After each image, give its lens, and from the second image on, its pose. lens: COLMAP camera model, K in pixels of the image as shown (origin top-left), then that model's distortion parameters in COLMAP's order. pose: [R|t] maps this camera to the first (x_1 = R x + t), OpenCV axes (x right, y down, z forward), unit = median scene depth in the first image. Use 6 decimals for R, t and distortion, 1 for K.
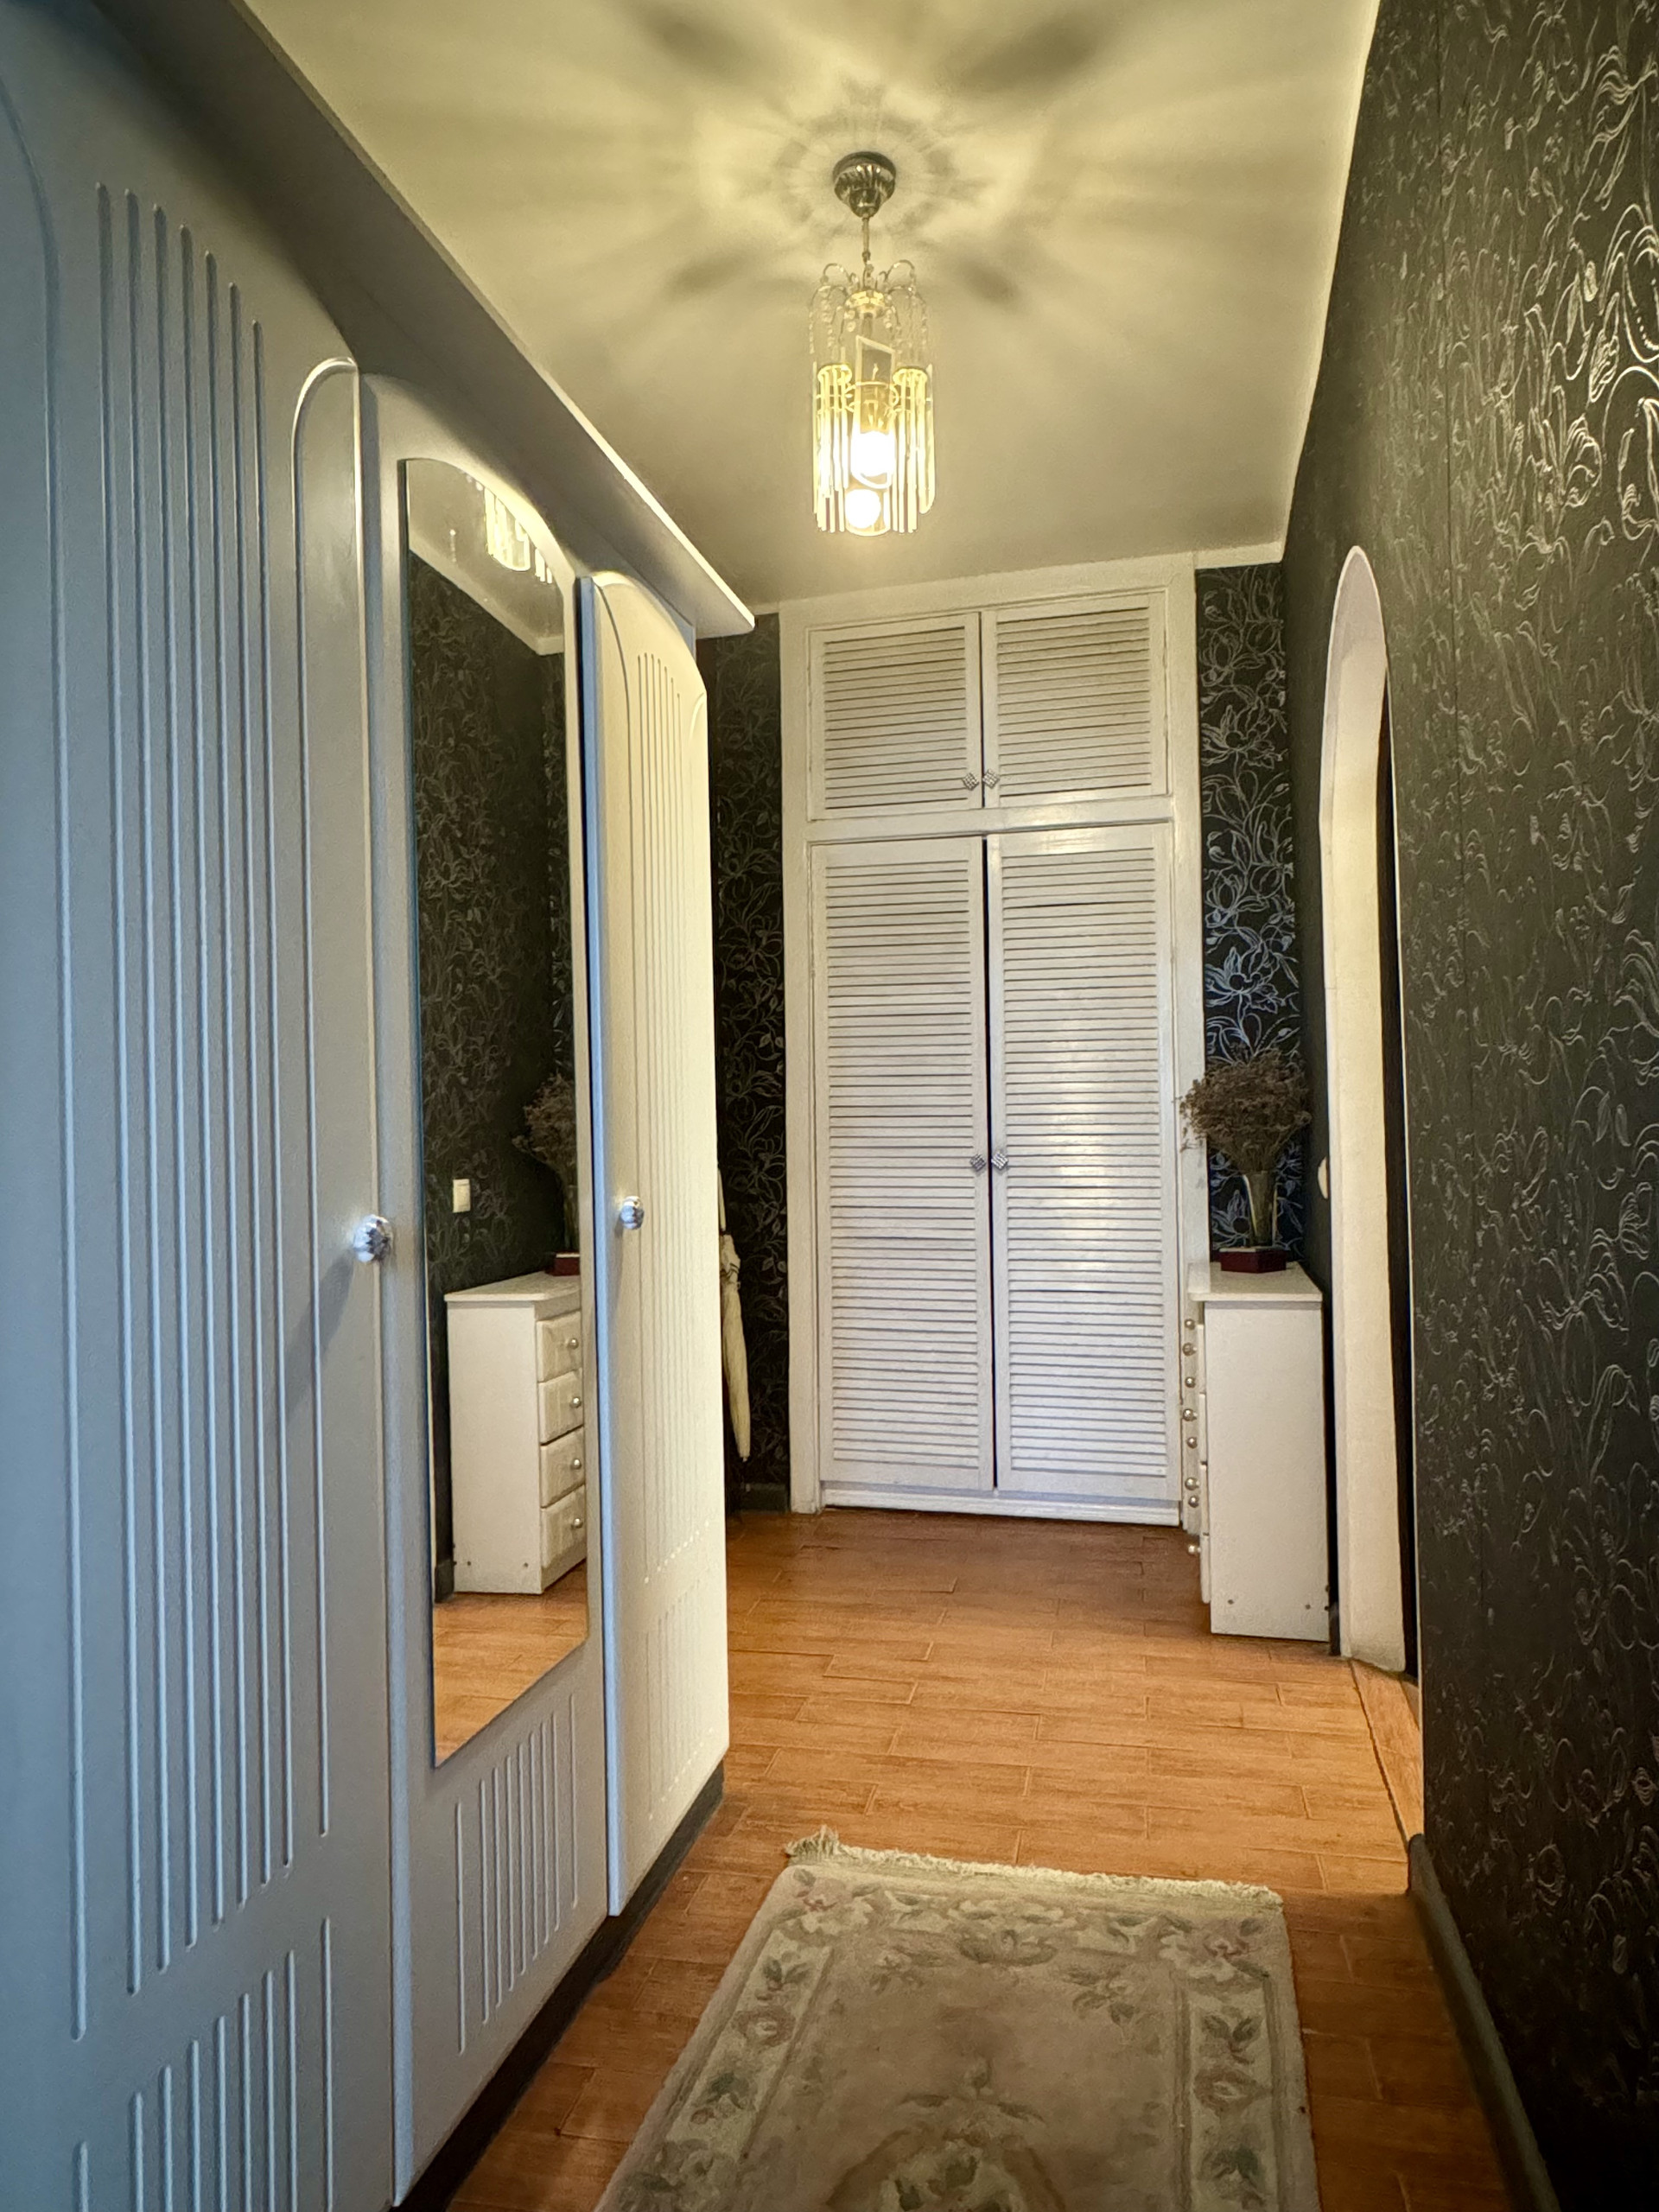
lens RADIAL K [[1362.8, 0, 831.1], [0, 1362.8, 1109.0], [0, 0, 1]] dist [0.000062, 0.002775]
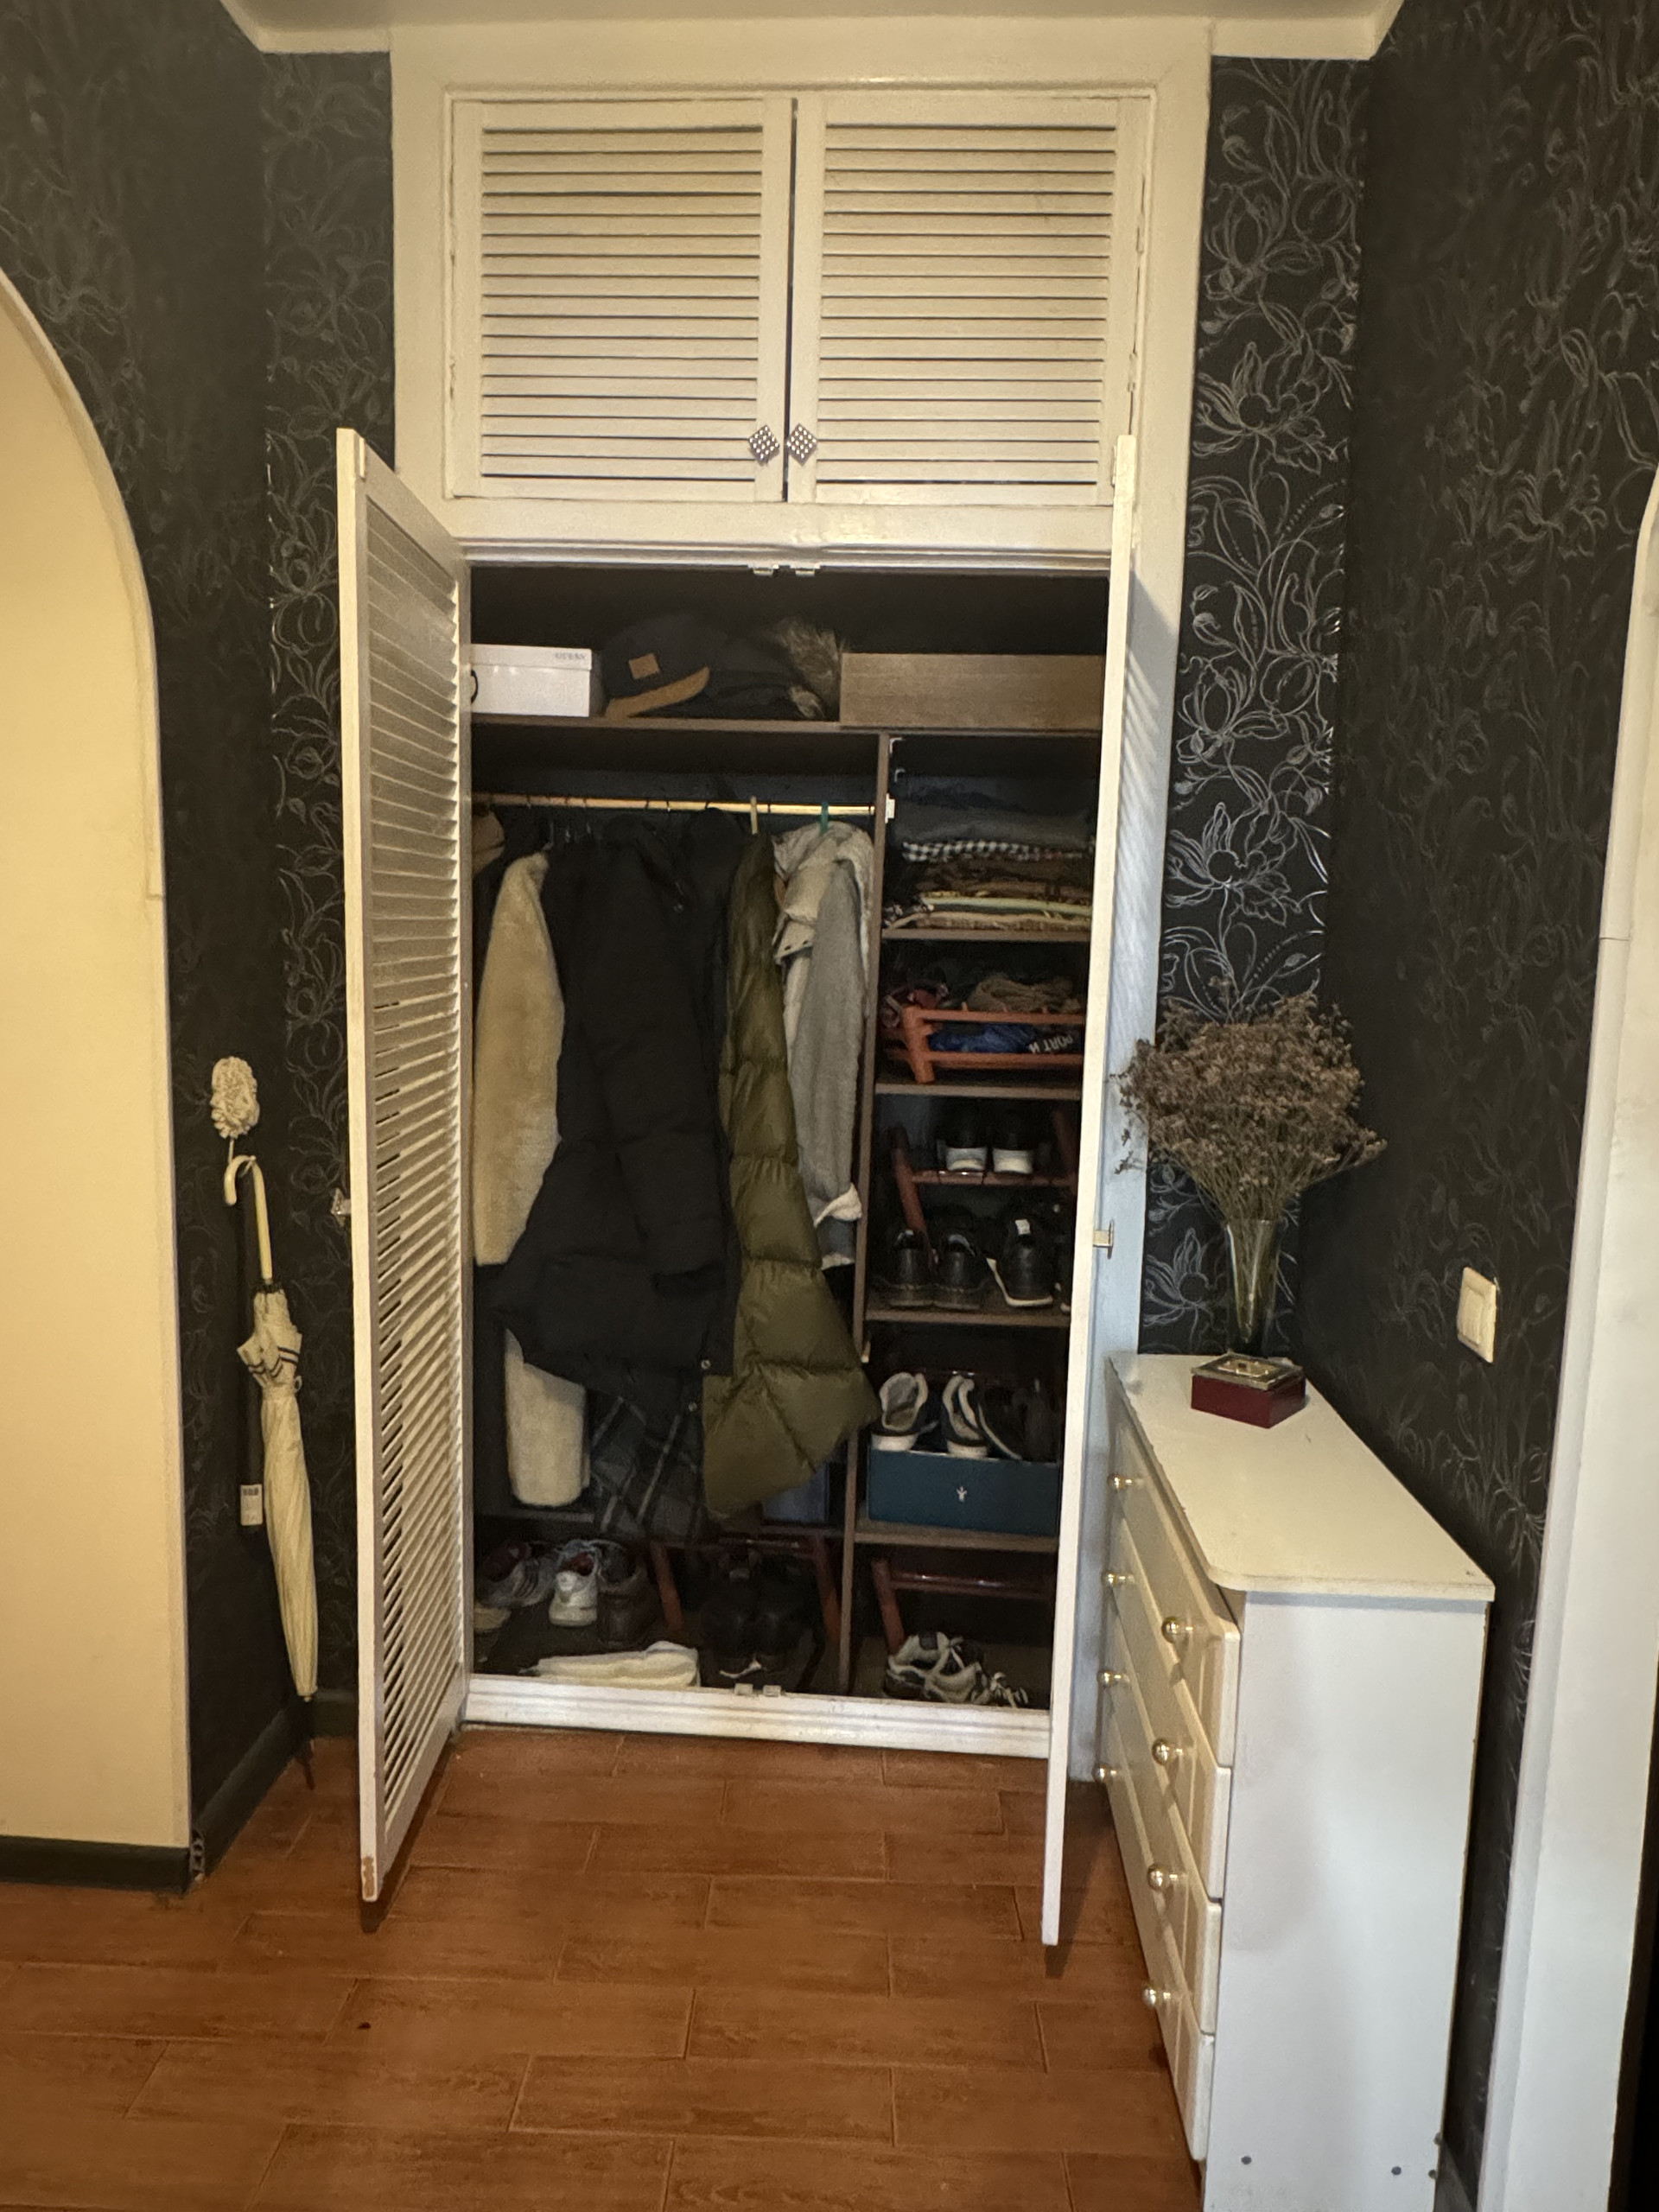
lens RADIAL K [[1362.8, 0, 826.9], [0, 1362.8, 1096.3], [0, 0, 1]] dist [0.000062, 0.002775]
pose [[0.979663, 0.021540, 0.199491, 0.028452], [-0.046986, 0.991205, 0.123713, -0.060912], [-0.195071, -0.130570, 0.972059, 0.473603]]
